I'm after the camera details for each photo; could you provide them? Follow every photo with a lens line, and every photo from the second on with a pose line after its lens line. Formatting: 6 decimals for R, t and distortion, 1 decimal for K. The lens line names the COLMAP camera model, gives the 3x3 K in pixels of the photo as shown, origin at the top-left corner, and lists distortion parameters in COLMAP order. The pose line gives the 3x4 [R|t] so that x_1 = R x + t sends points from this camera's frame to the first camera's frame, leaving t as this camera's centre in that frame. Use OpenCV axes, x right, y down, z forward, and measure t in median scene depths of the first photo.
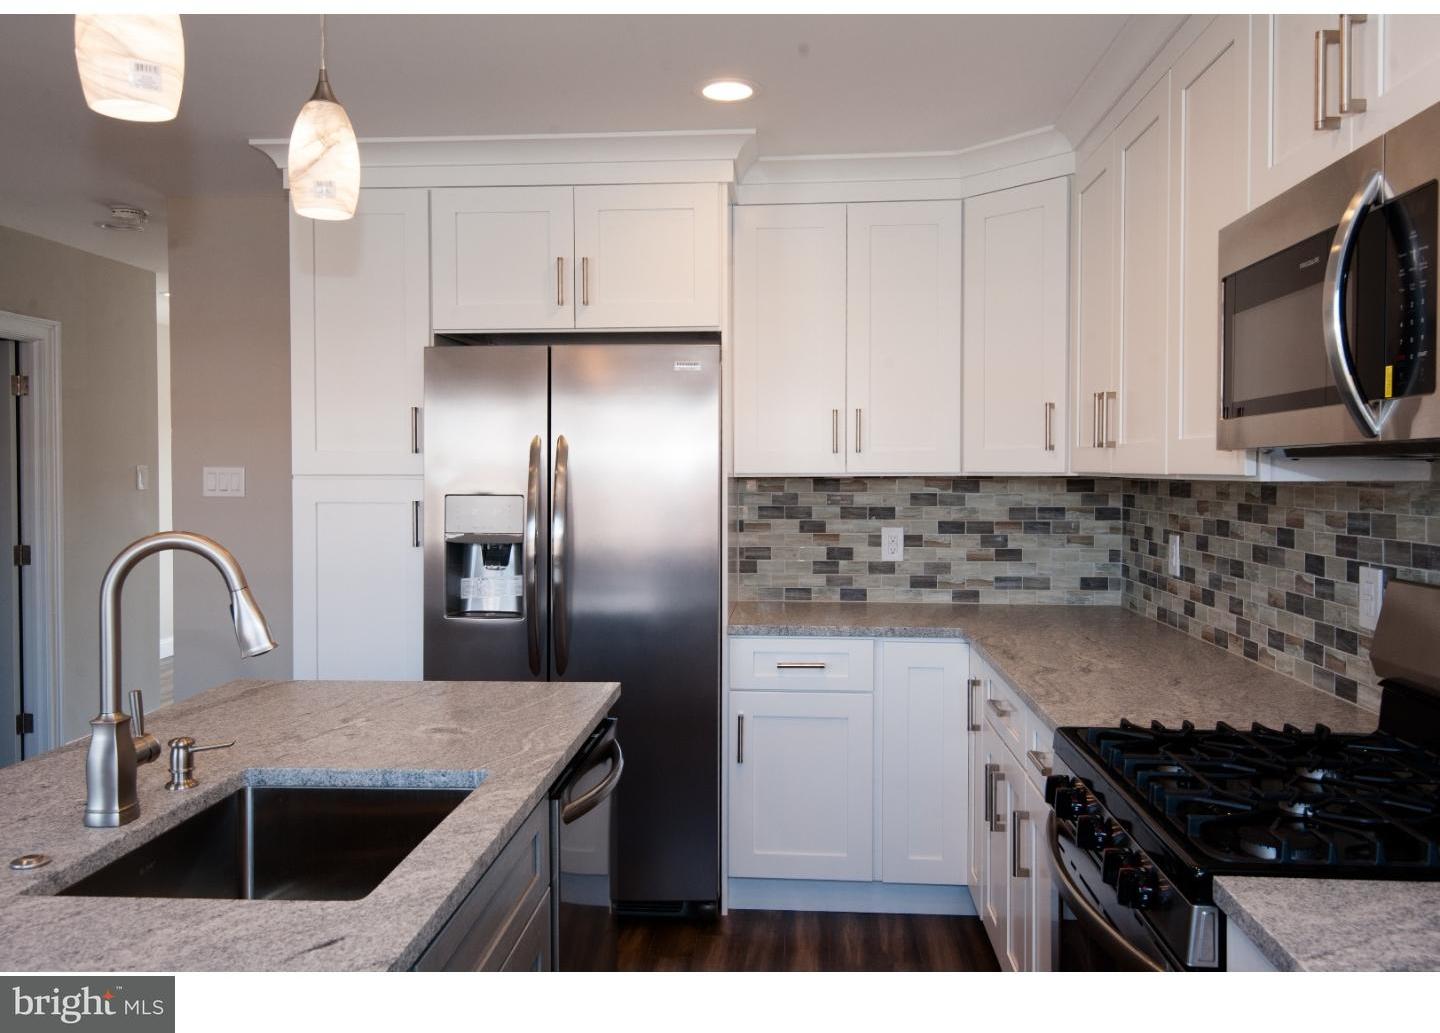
lens RADIAL K [[1130.6, 0, 712.1], [0, 1130.6, 492.3], [0, 0, 1]] dist [0.037223, -0.004243]
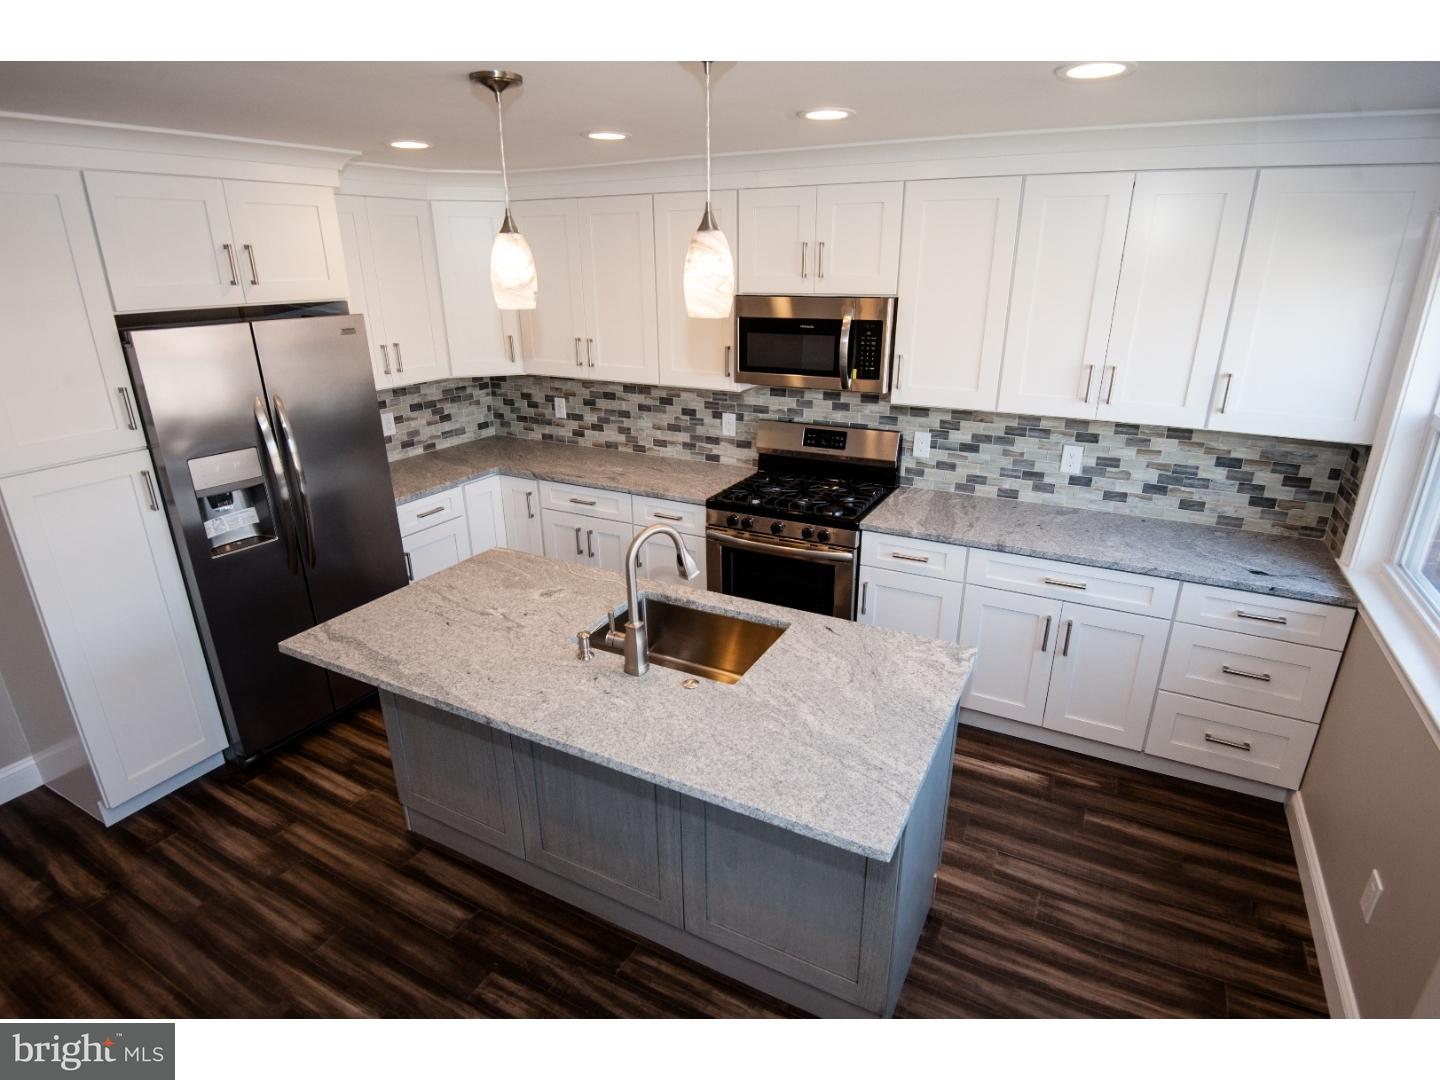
lens RADIAL K [[757.1, 0, 723.4], [0, 757.1, 542.8], [0, 0, 1]] dist [0.000051, -0.021412]
pose [[0.402660, -0.318476, 0.858160, -0.654041], [0.023864, 0.940855, 0.337968, -0.154172], [-0.915038, -0.115607, 0.386445, 0.165997]]
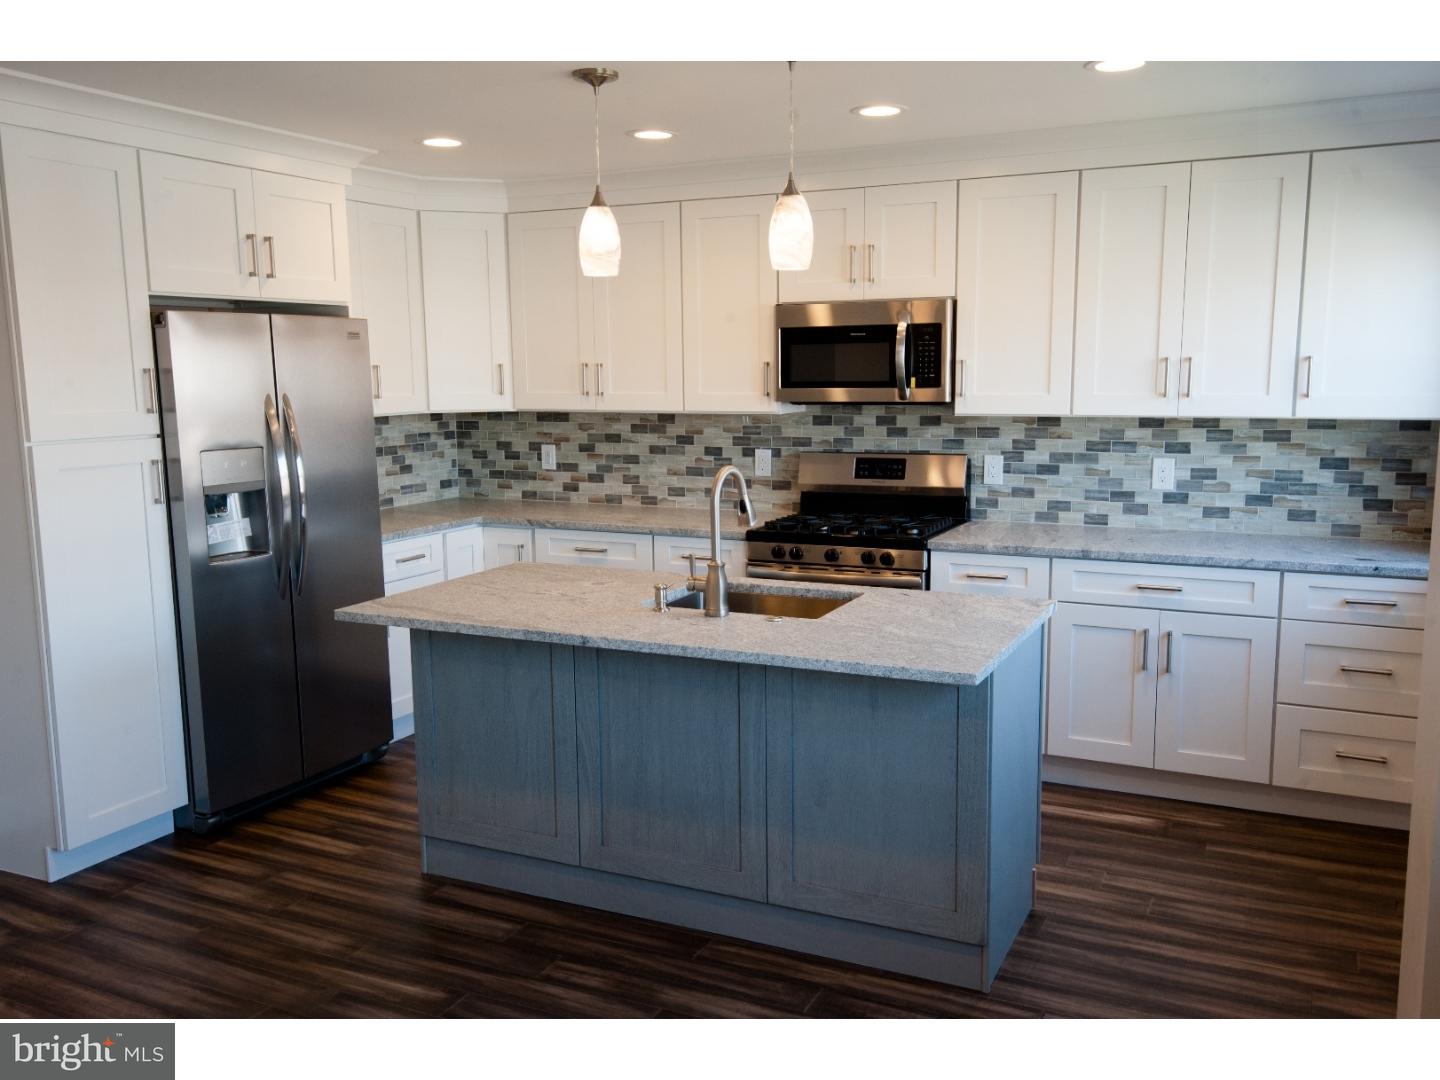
lens RADIAL K [[1236.0, 0, 720.0], [0, 1236.0, 540.0], [0, 0, 1]] dist [0.037850, 0.015342]
pose [[0.375150, -0.135927, 0.916944, -1.060458], [0.029764, 0.990447, 0.134645, -0.054569], [-0.926486, -0.023221, 0.375612, 0.086208]]
